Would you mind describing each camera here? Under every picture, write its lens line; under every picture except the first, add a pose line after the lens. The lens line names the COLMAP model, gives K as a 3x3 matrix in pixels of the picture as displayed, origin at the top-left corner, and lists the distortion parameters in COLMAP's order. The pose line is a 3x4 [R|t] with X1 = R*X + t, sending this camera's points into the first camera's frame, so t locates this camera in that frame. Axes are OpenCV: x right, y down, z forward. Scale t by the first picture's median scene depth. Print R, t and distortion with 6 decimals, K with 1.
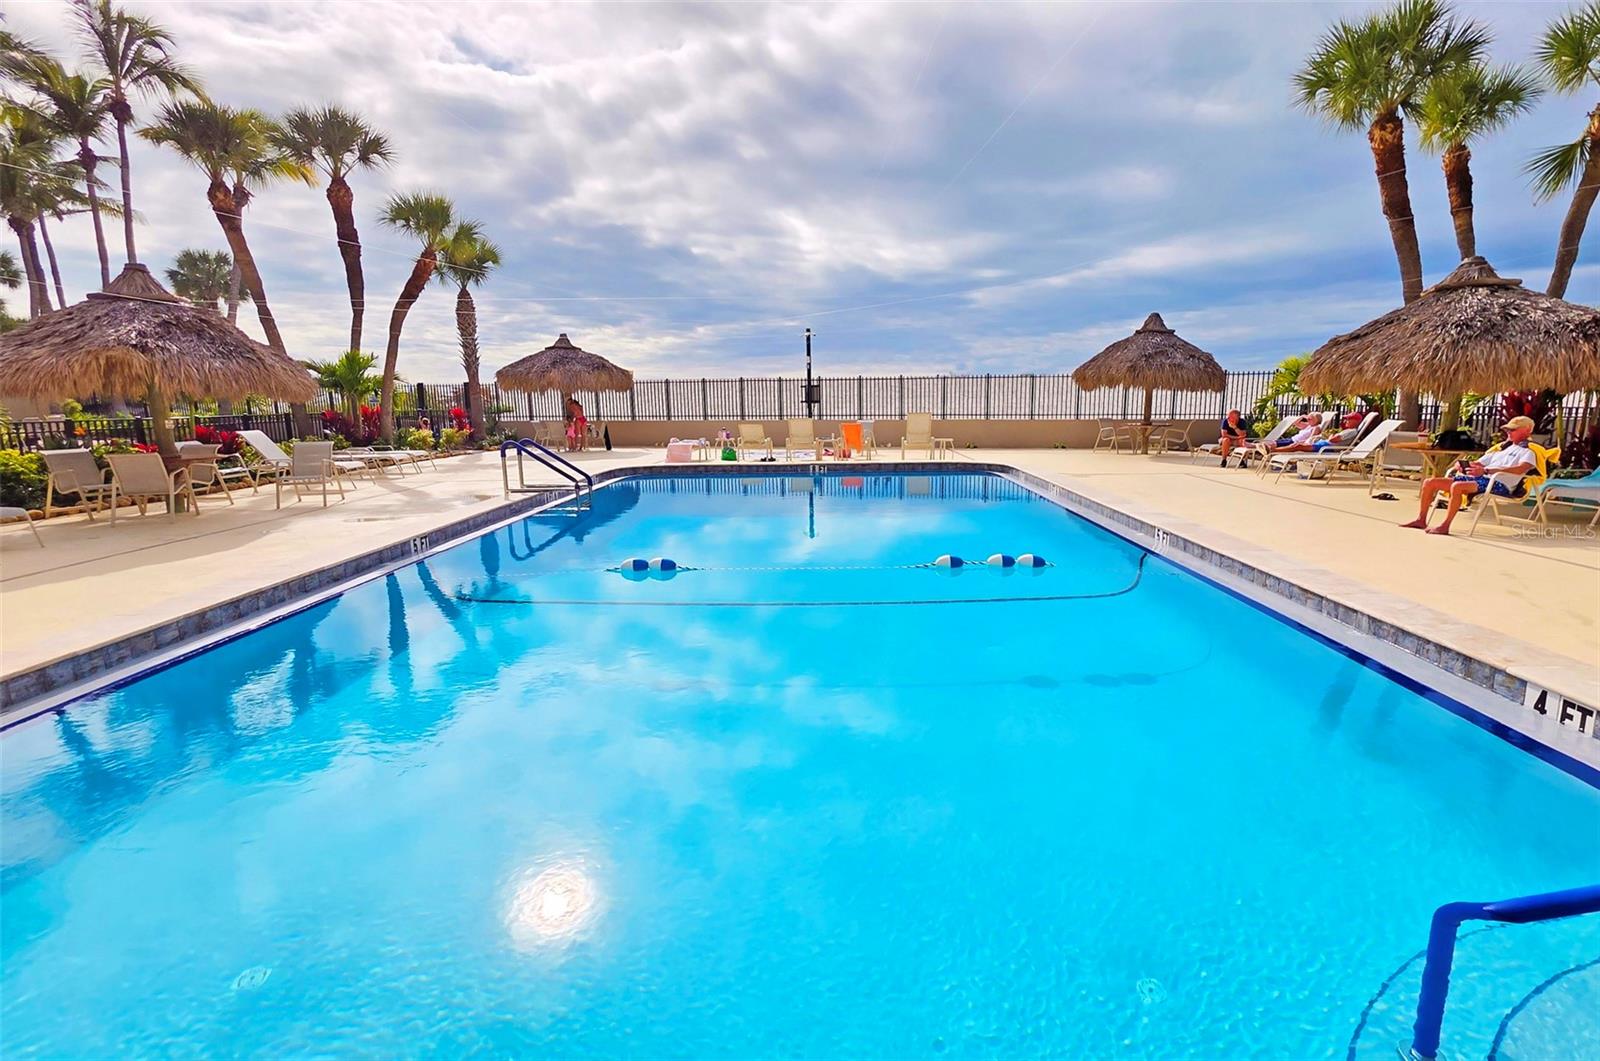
lens RADIAL K [[814.9, 0, 800.0], [0, 814.9, 530.5], [0, 0, 1]] dist [0.001051, -0.000352]
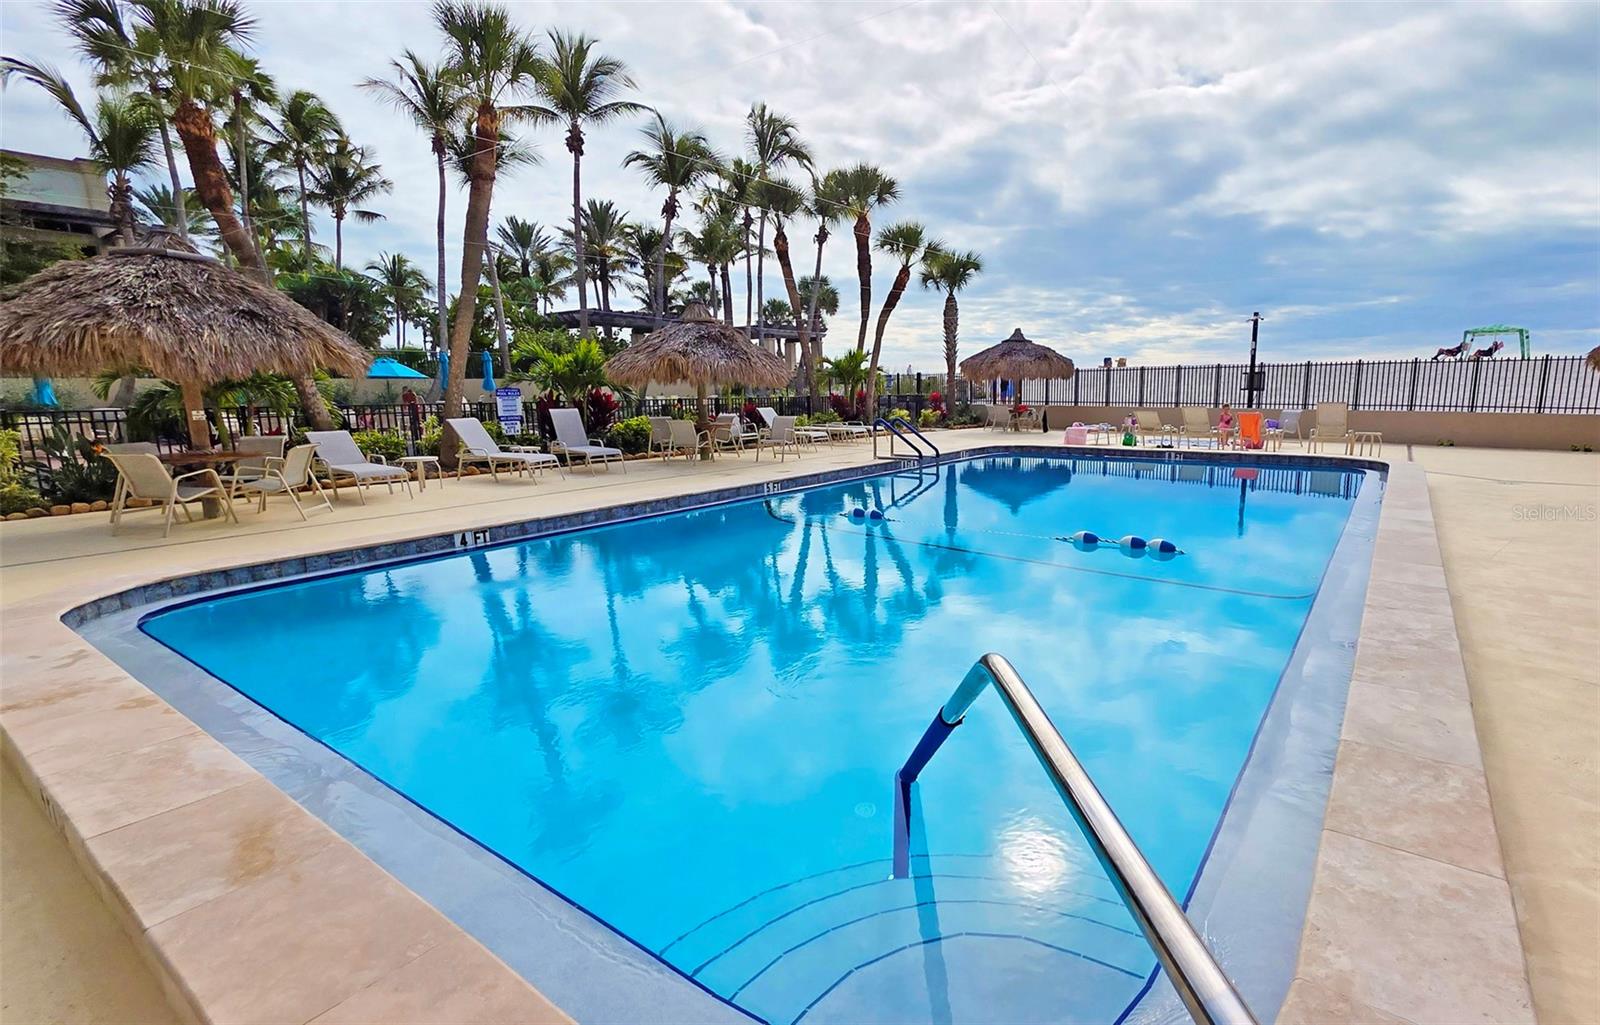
lens RADIAL K [[743.8, 0, 800.0], [0, 743.8, 512.5], [0, 0, 1]] dist [0.000831, 0.000188]
pose [[0.798358, 0.102985, -0.593311, 0.120882], [-0.097644, 0.994368, 0.041209, 0.000789], [0.594214, 0.025033, 0.803918, -0.008708]]
